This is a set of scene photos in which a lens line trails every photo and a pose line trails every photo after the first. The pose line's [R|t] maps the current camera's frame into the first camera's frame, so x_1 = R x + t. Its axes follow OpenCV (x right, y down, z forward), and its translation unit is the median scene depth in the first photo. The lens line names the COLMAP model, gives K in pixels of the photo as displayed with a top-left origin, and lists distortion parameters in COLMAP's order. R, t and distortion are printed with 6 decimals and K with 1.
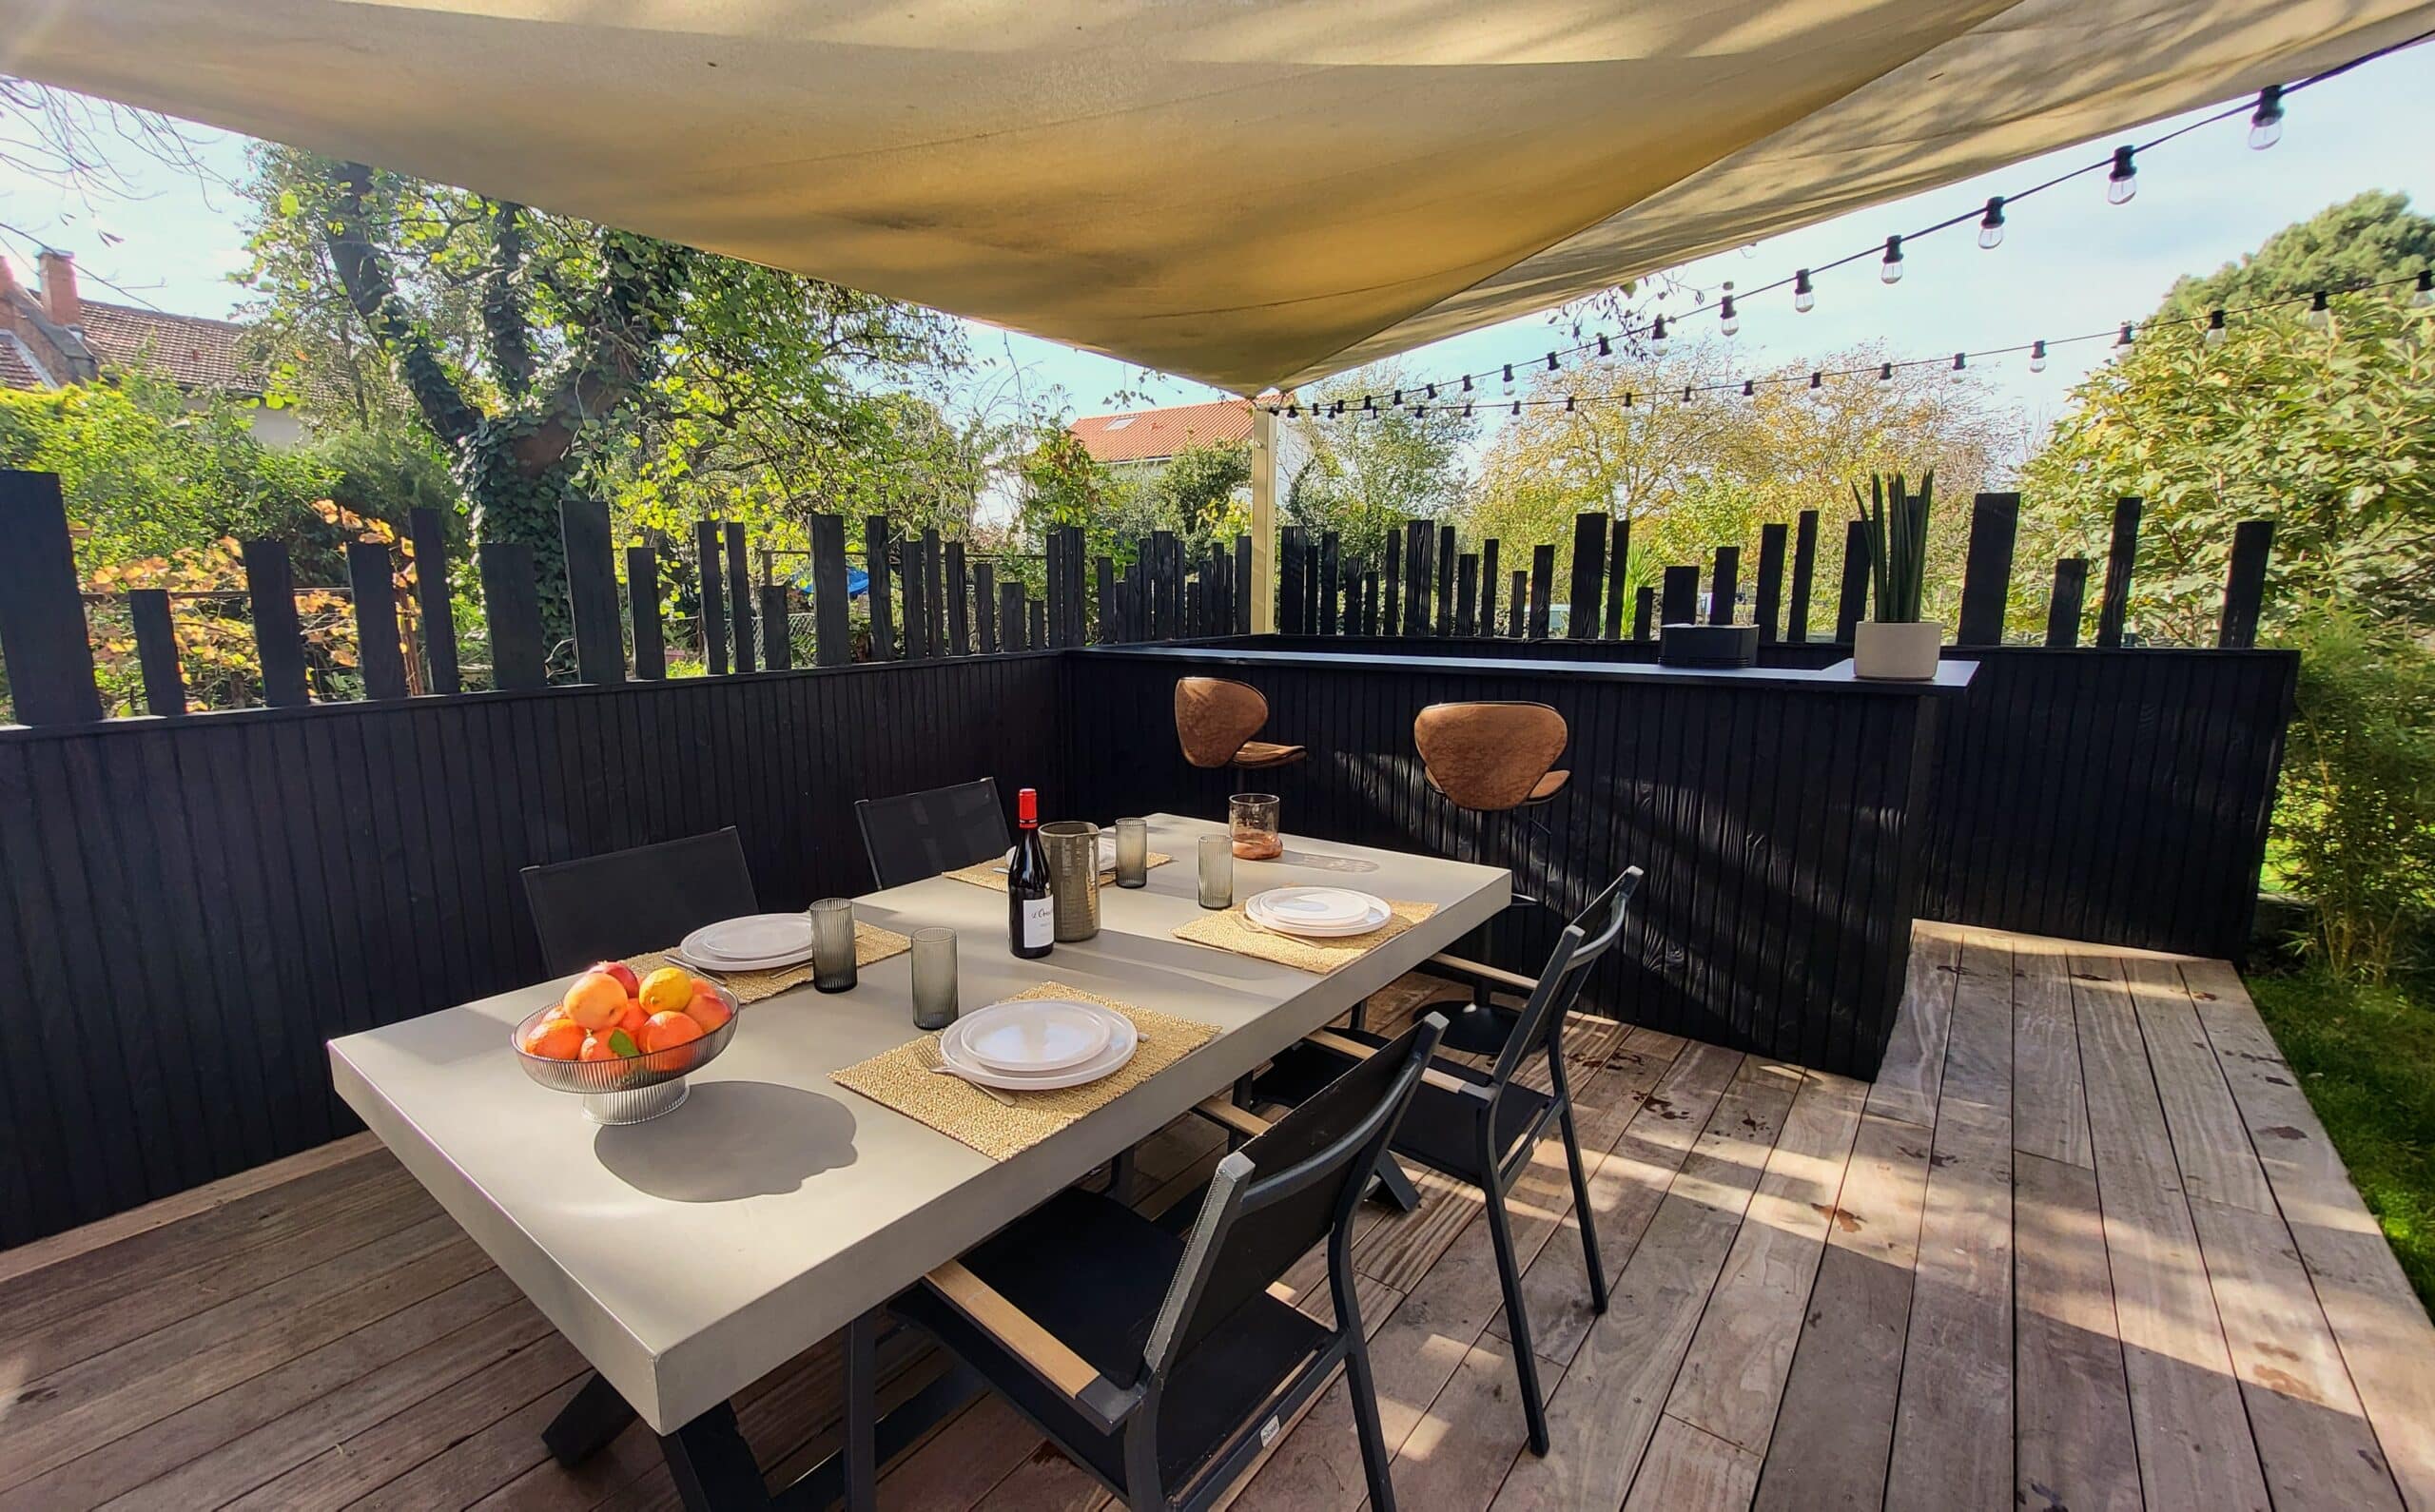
lens RADIAL K [[1073.7, 0, 1114.9], [0, 1073.7, 764.7], [0, 0, 1]] dist [-0.002192, -0.000625]
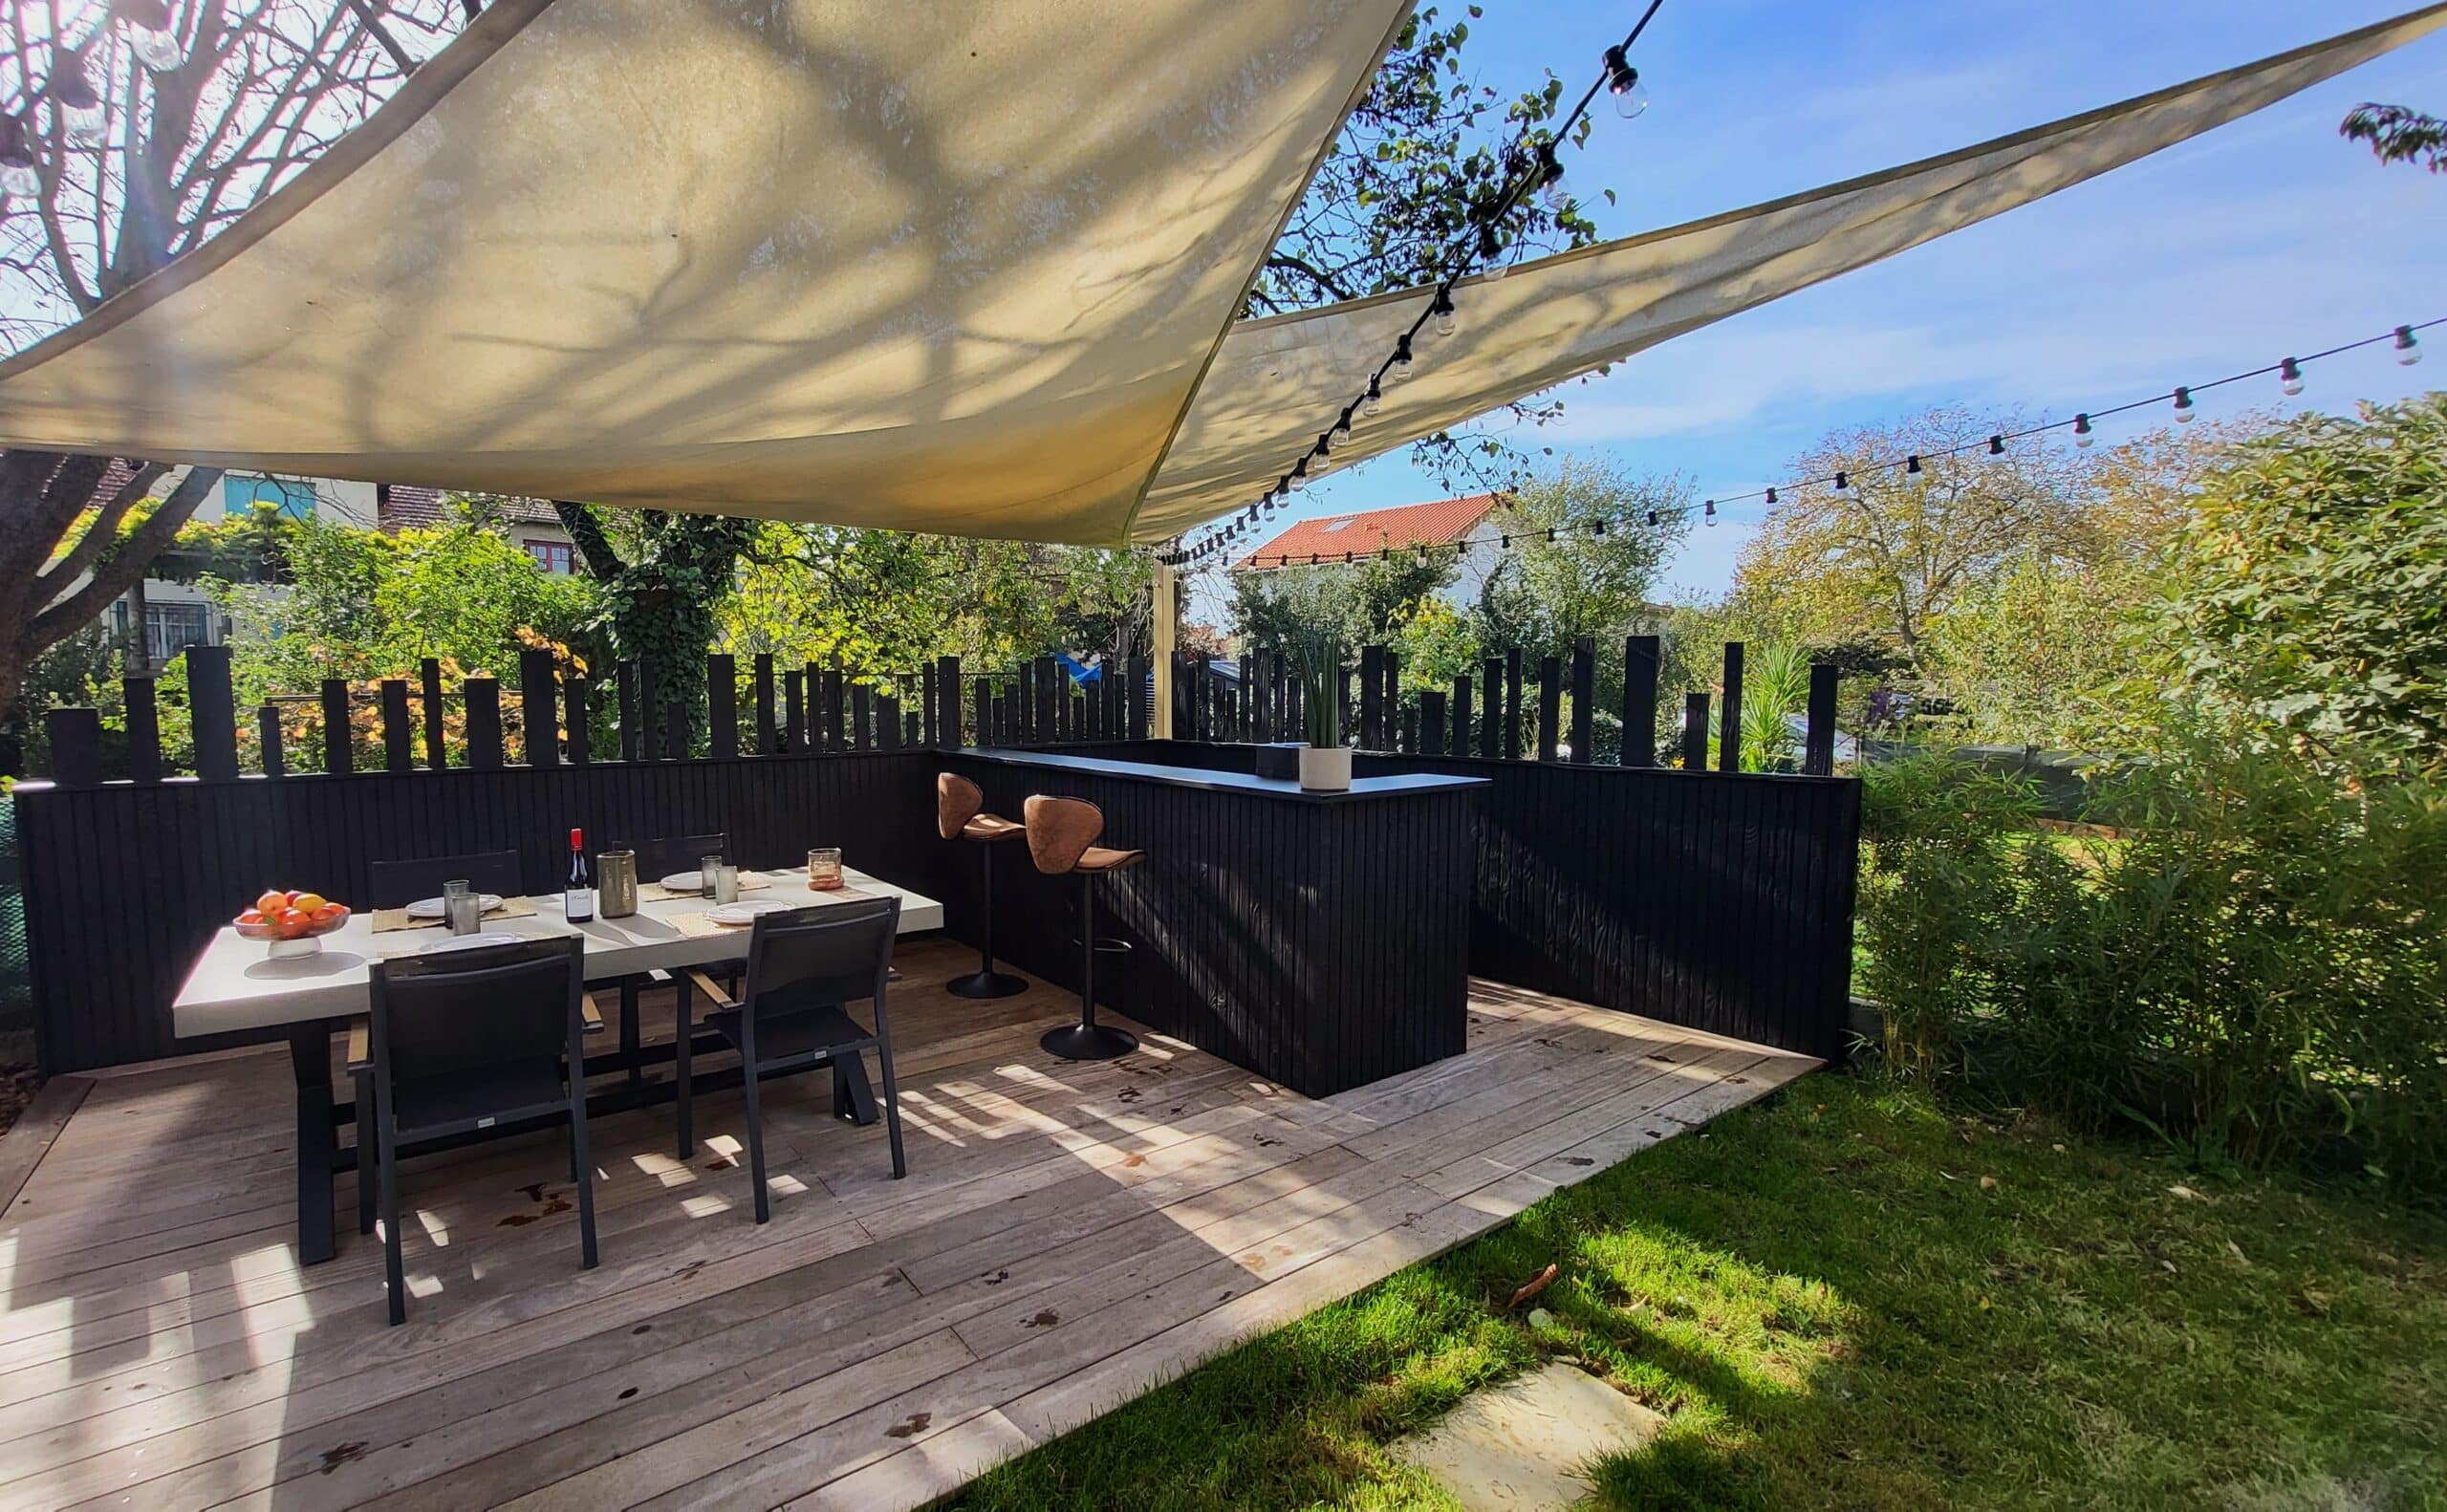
lens RADIAL K [[1079.1, 0, 1120.4], [0, 1079.1, 764.7], [0, 0, 1]] dist [-0.002192, -0.000625]
pose [[0.968459, 0.030102, -0.247349, 0.686545], [-0.050566, 0.995763, -0.076801, 0.004139], [0.243990, 0.086886, 0.965878, -0.305696]]
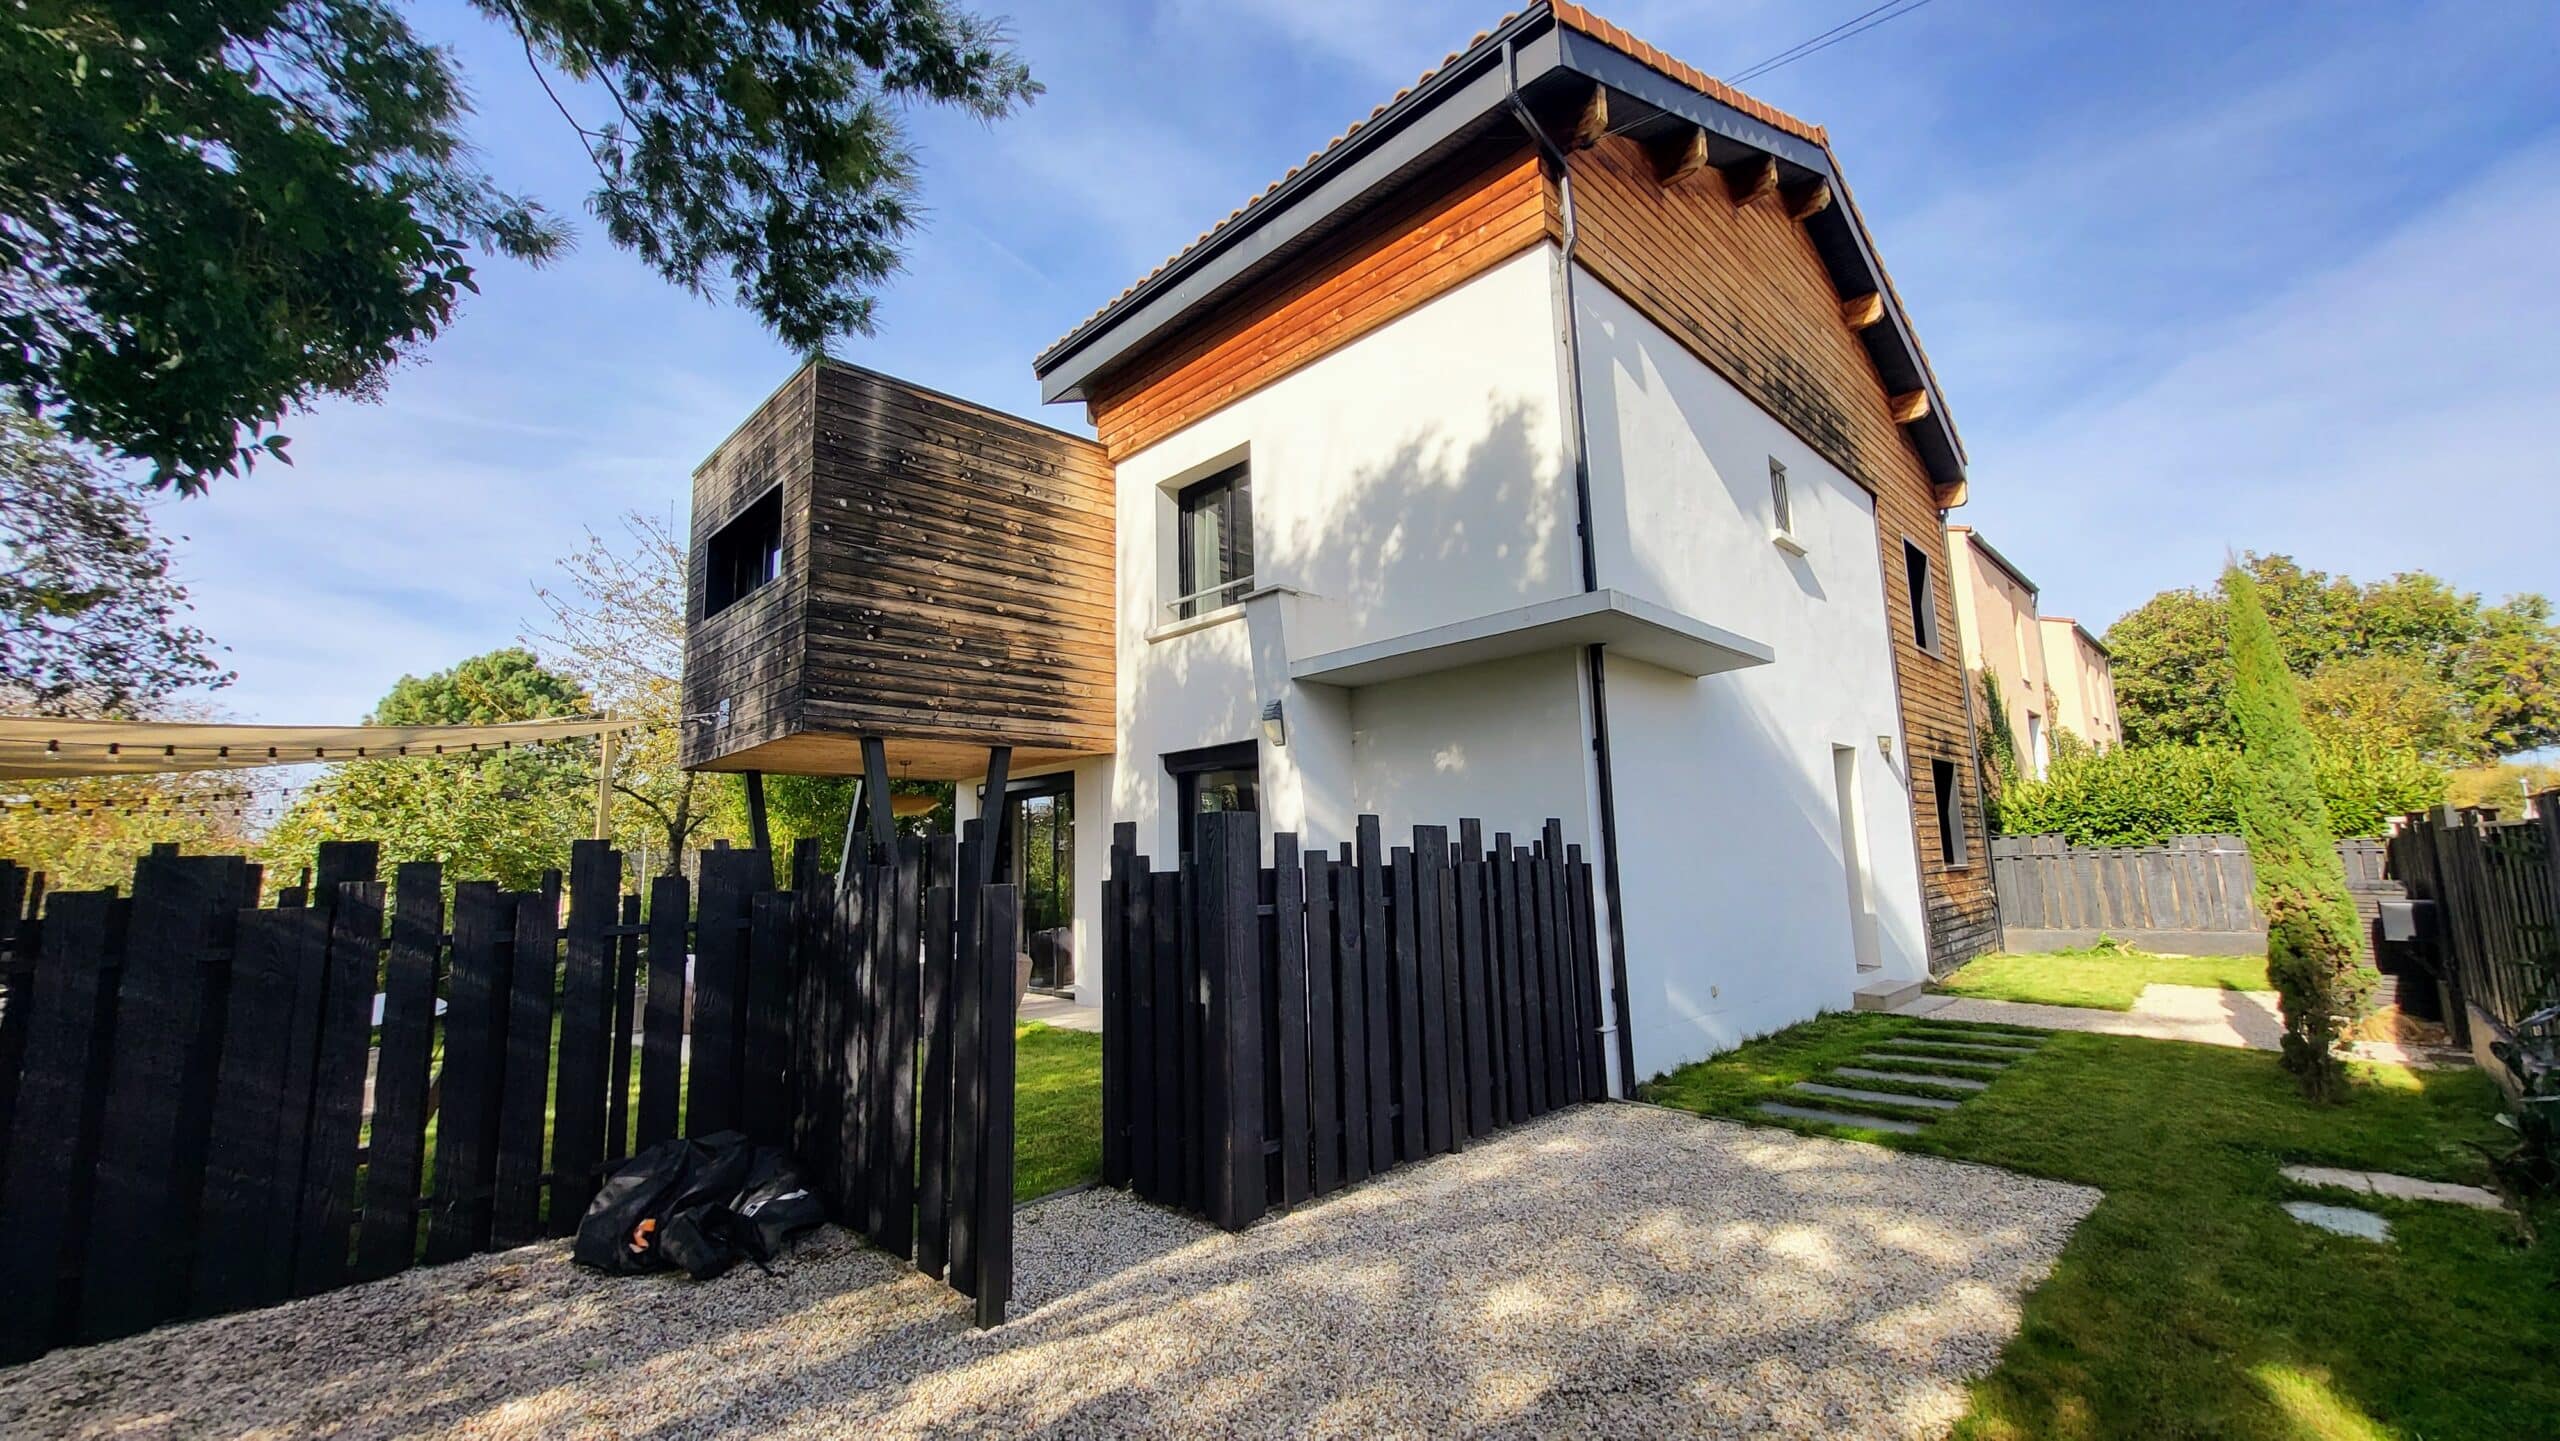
lens RADIAL K [[1011.7, 0, 1280.0], [0, 1011.7, 720.5], [0, 0, 1]] dist [-0.000430, -0.000144]
pose [[0.104766, 0.157278, 0.981982, -1.586287], [0.187153, 0.966655, -0.174790, 0.355058], [-0.976728, 0.202093, 0.071837, -1.910373]]
